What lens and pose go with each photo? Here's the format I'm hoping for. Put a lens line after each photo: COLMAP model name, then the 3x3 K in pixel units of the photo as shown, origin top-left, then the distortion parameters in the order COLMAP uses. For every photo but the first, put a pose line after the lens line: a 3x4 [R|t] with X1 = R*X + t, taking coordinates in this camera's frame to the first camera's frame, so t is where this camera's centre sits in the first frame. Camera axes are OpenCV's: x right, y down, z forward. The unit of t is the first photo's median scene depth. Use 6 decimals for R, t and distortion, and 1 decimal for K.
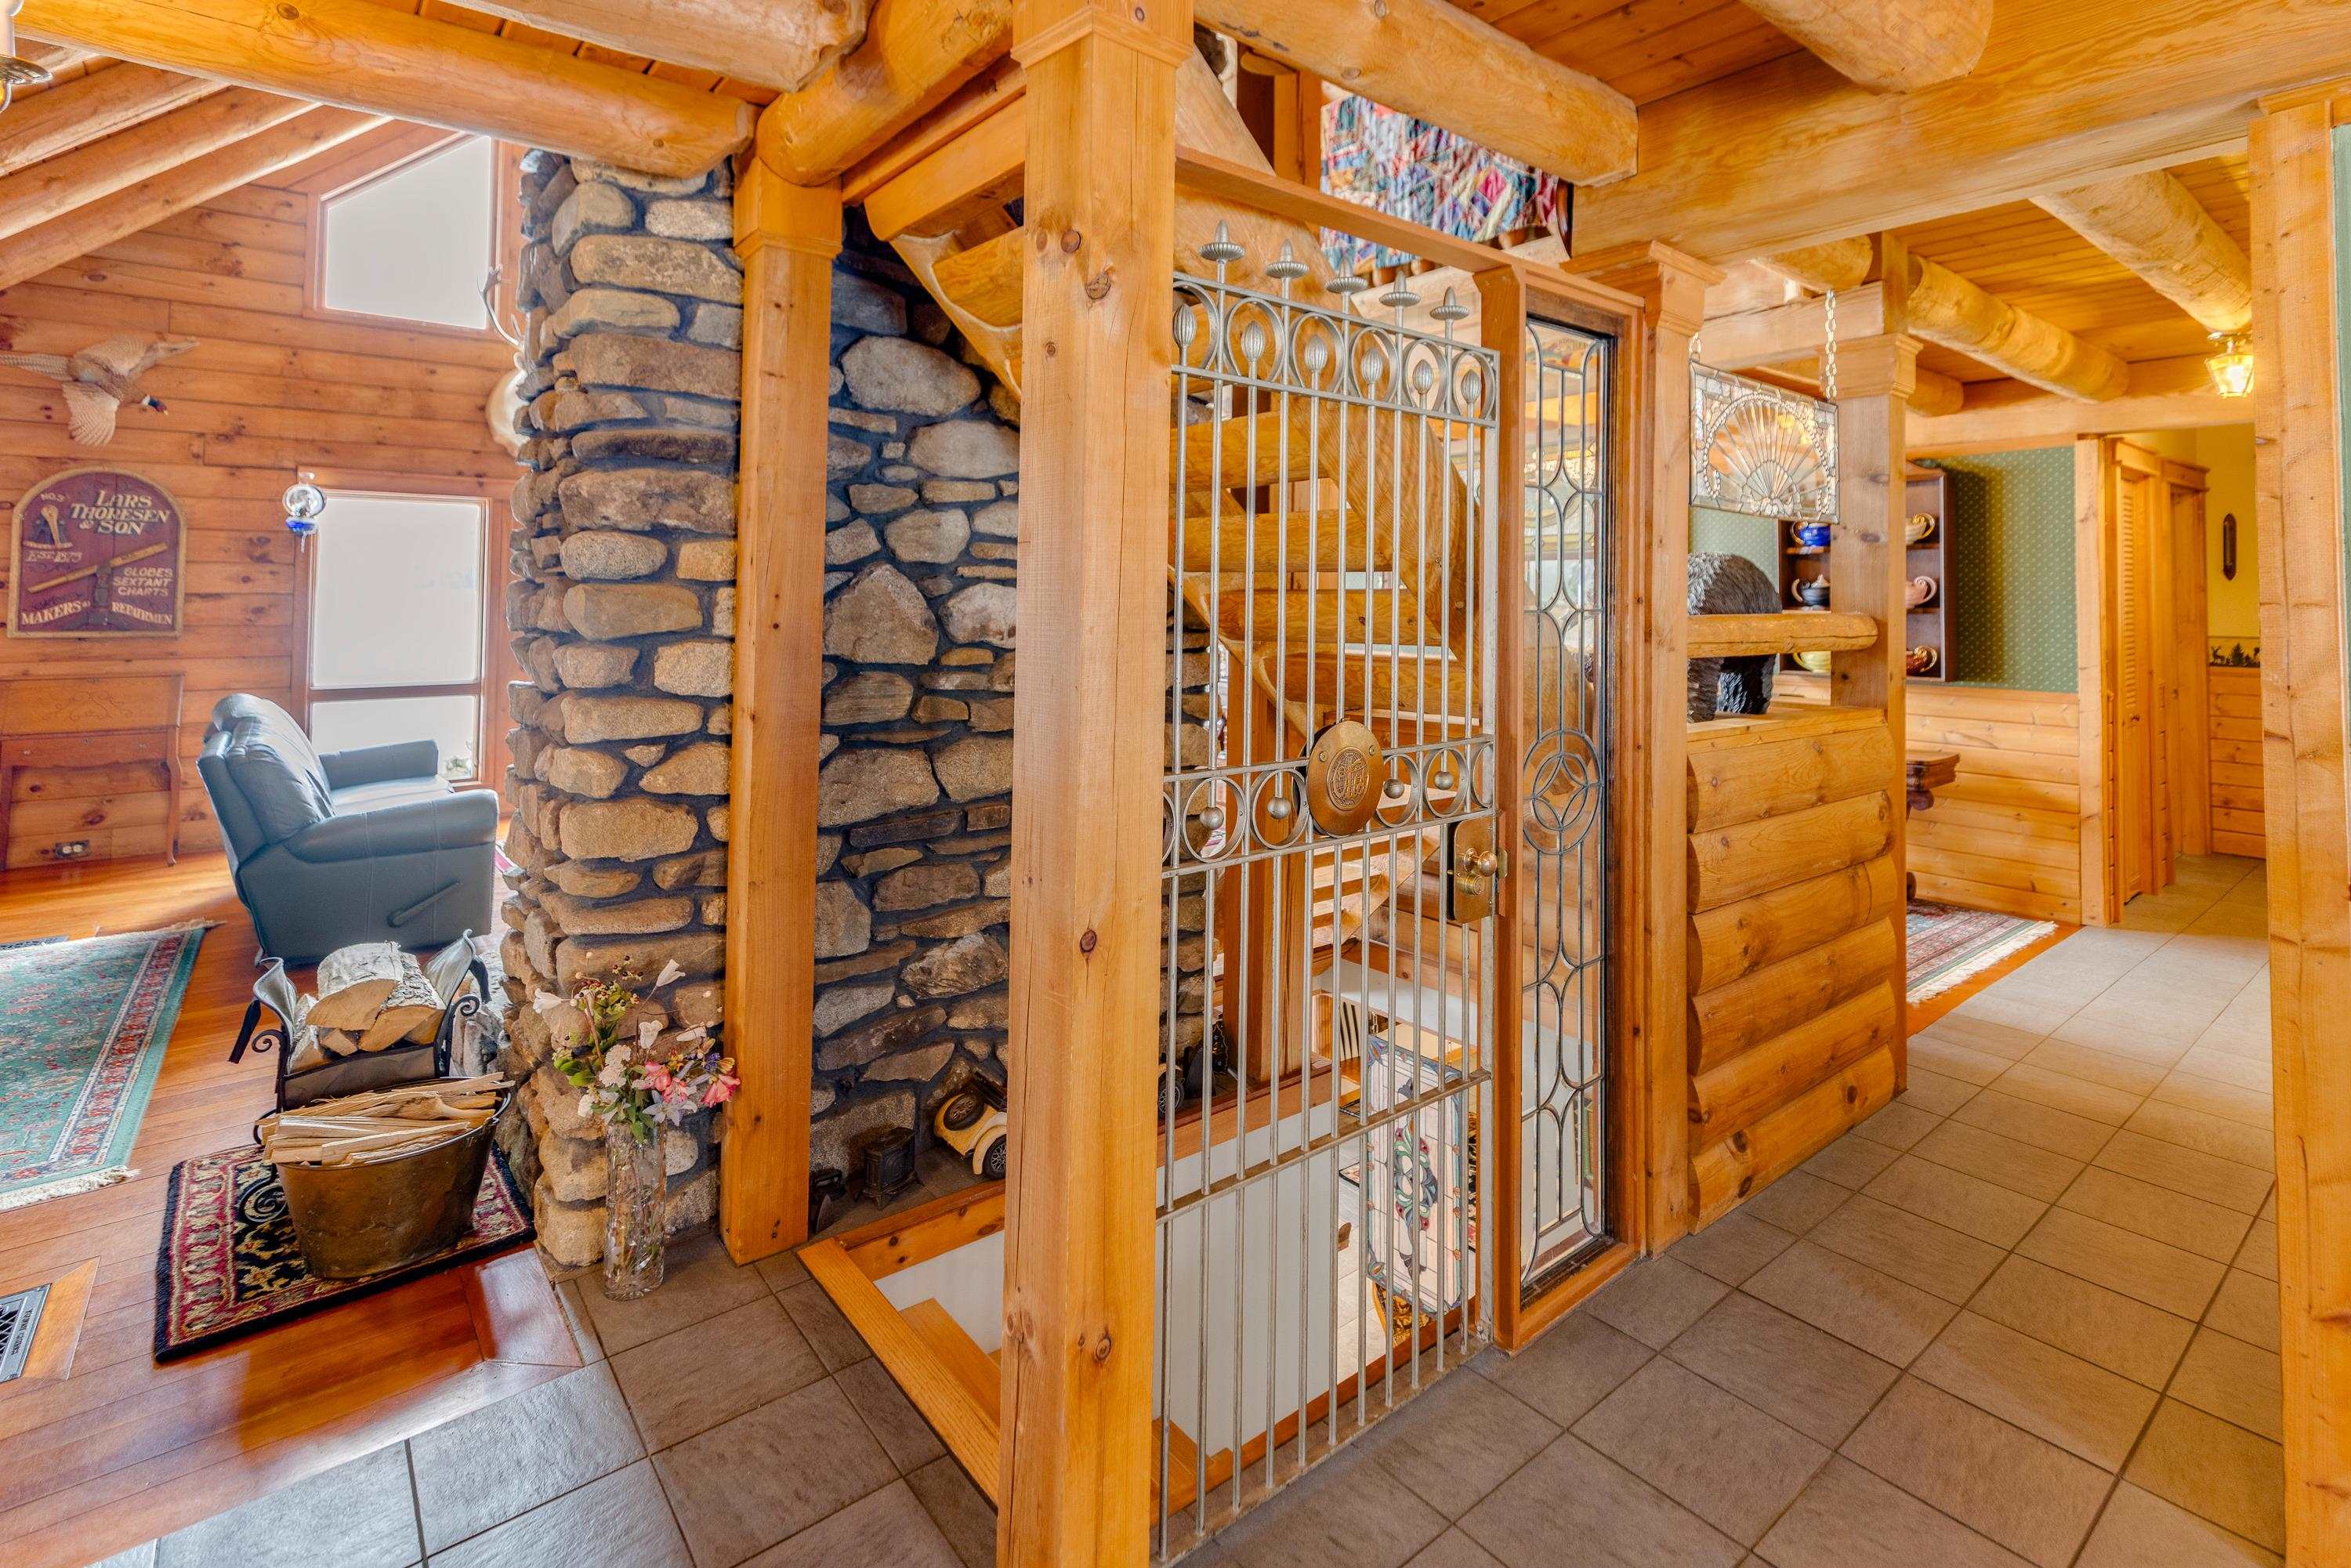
lens RADIAL K [[1115.7, 0, 1187.4], [0, 1115.7, 585.2], [0, 0, 1]] dist [0.002208, 0.000869]
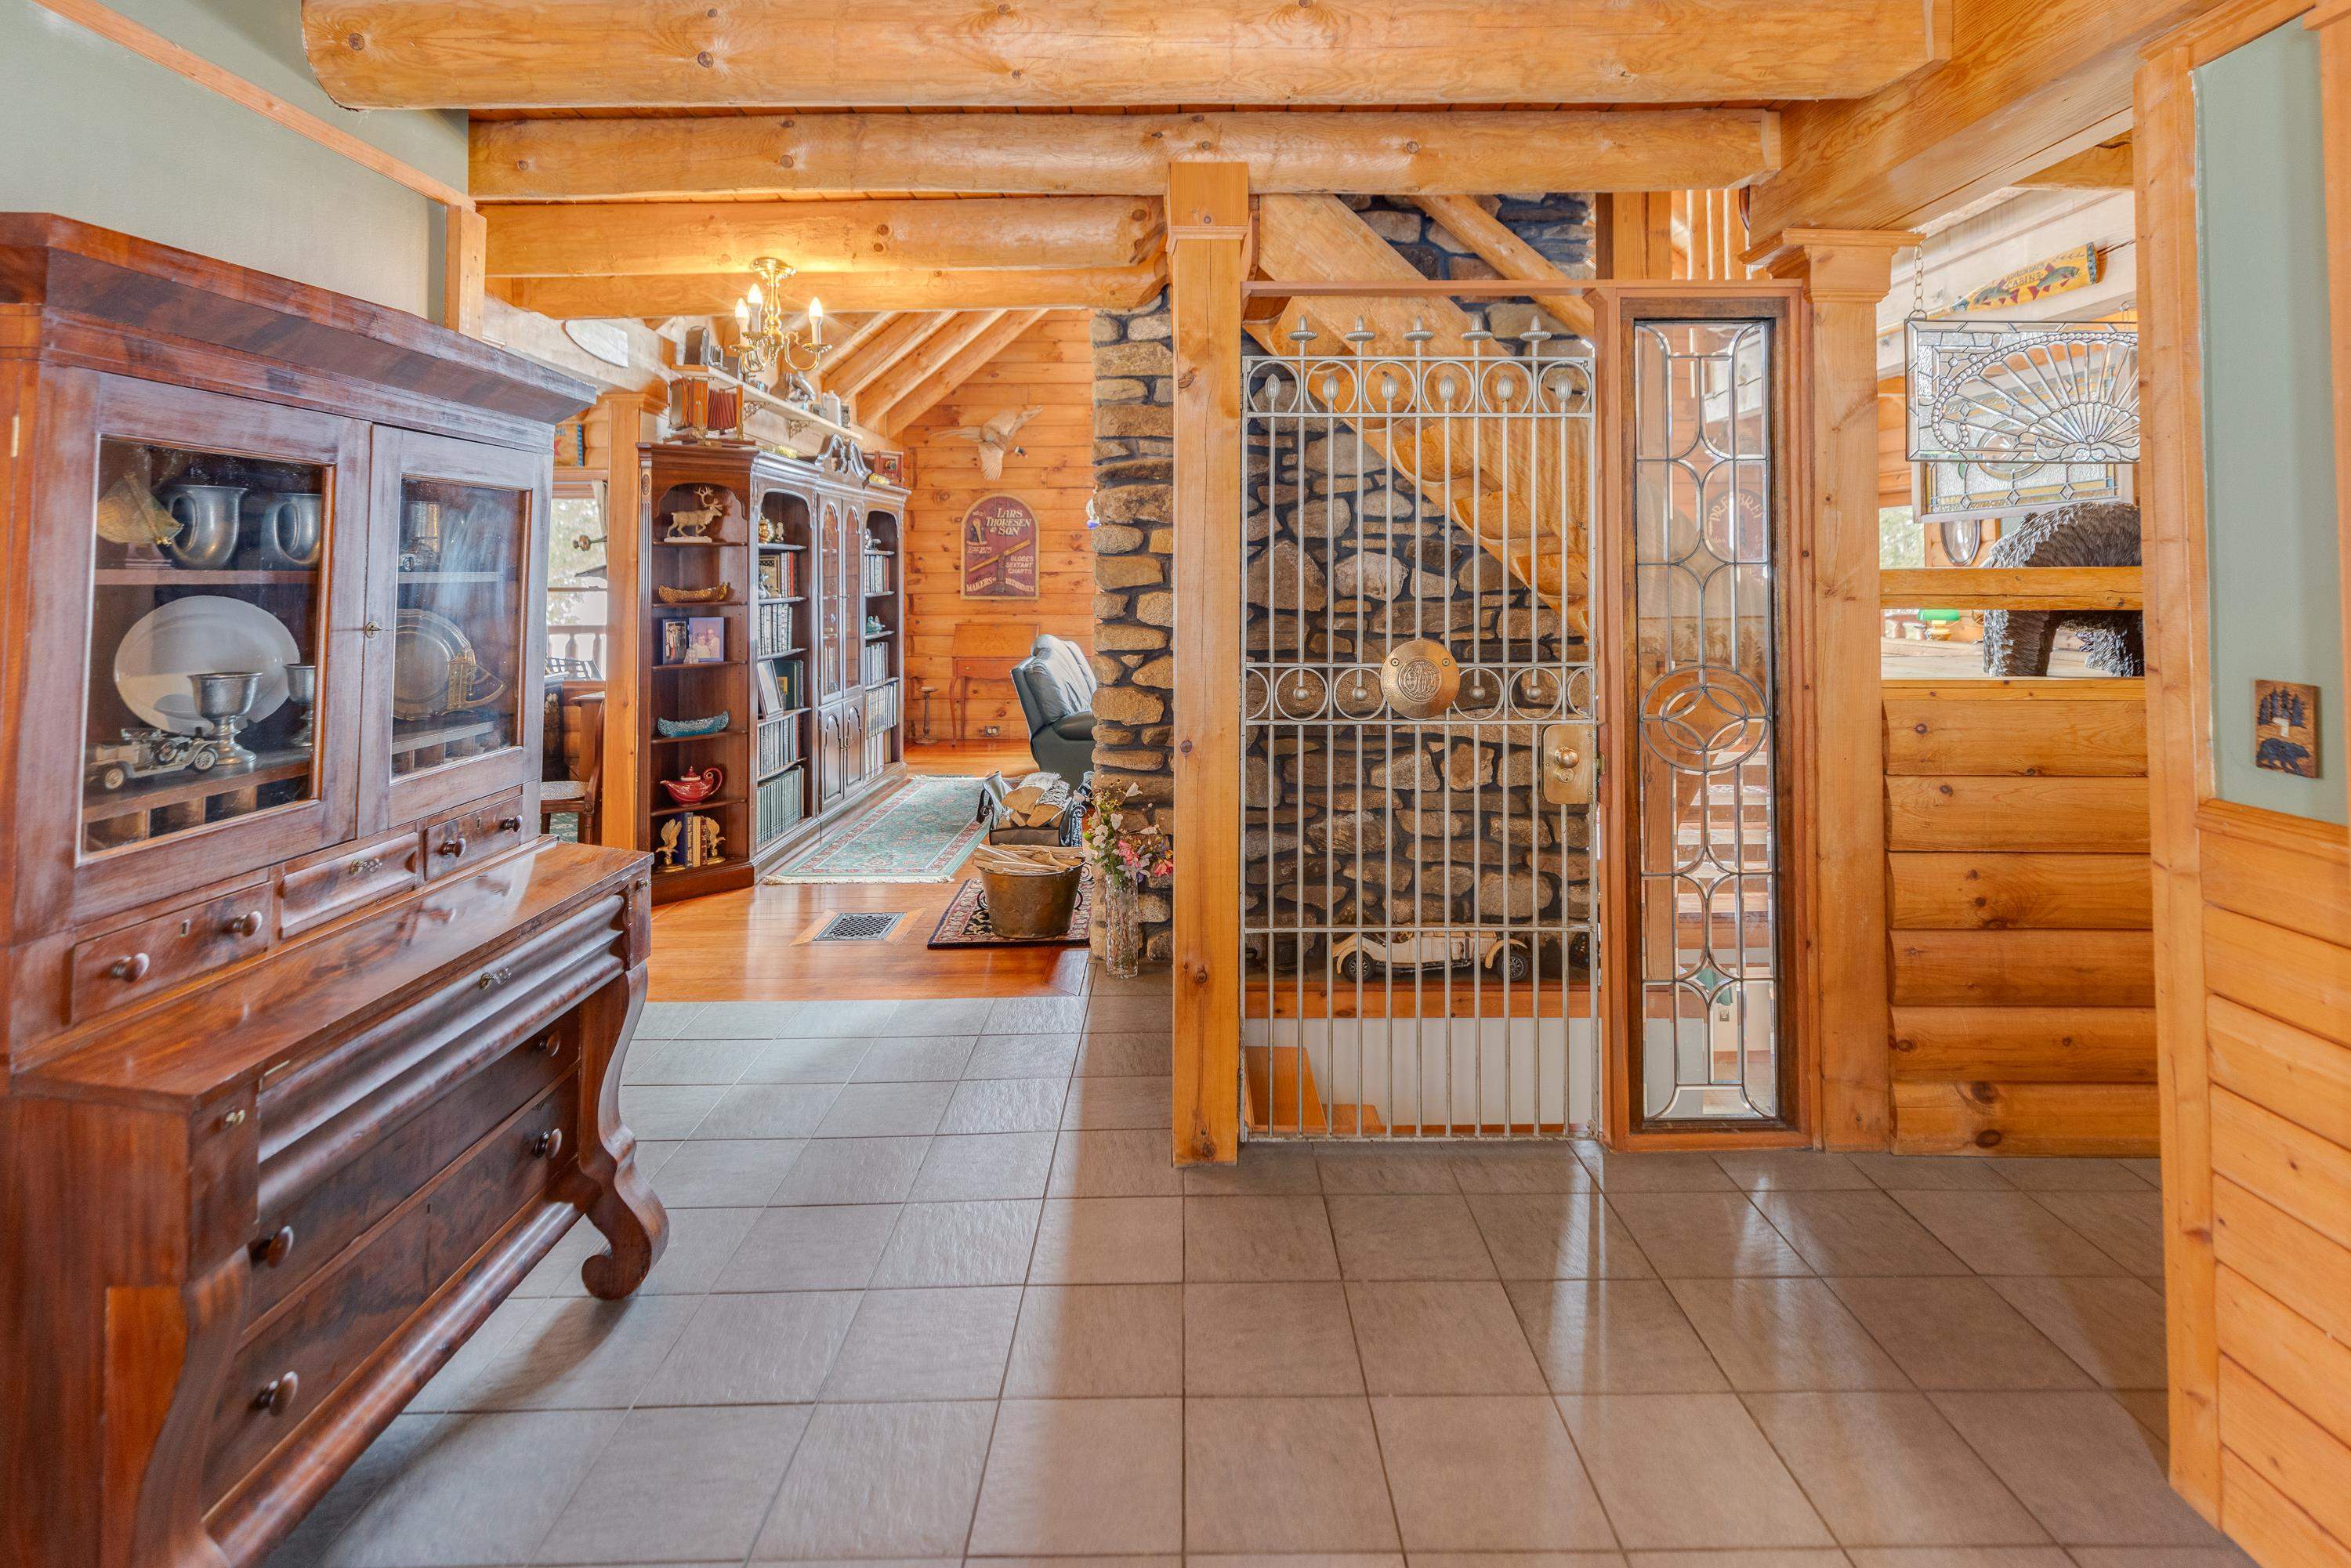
lens RADIAL K [[1115.7, 0, 1187.4], [0, 1115.7, 585.2], [0, 0, 1]] dist [0.002208, 0.000869]
pose [[0.786482, -0.002510, -0.617608, 0.585629], [0.014183, 0.999801, 0.013997, 0.019736], [0.617451, -0.019768, 0.786361, -0.232753]]
